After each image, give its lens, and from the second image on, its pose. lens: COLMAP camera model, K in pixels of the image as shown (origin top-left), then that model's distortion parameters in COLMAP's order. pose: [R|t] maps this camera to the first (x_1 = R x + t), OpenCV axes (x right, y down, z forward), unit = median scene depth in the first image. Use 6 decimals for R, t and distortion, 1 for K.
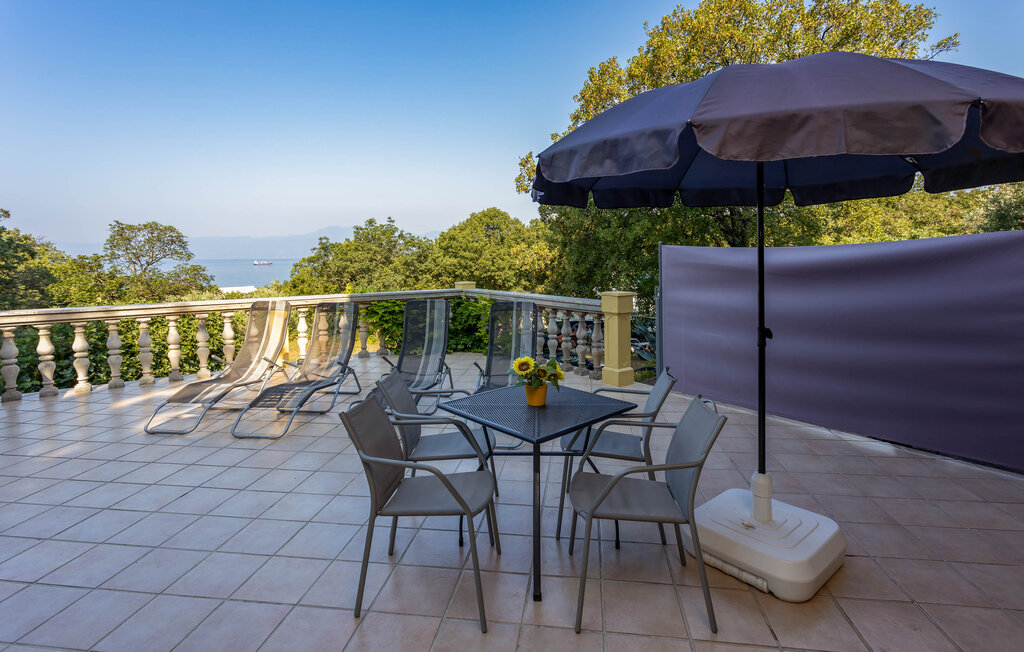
lens RADIAL K [[496.7, 0, 505.8], [0, 496.7, 297.2], [0, 0, 1]] dist [0.003464, -0.000163]
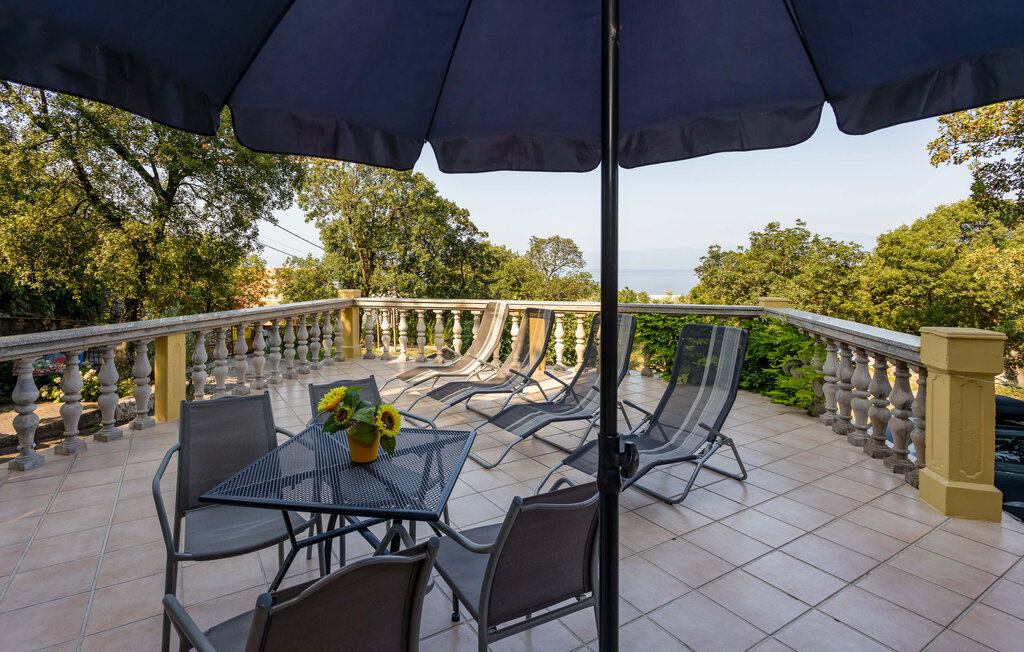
lens RADIAL K [[496.7, 0, 505.8], [0, 496.7, 297.2], [0, 0, 1]] dist [0.003464, -0.000163]
pose [[0.635667, 0.054200, -0.770059, 0.141238], [-0.072131, 0.997338, 0.010654, -0.006635], [0.768586, 0.048772, 0.637884, 0.138676]]
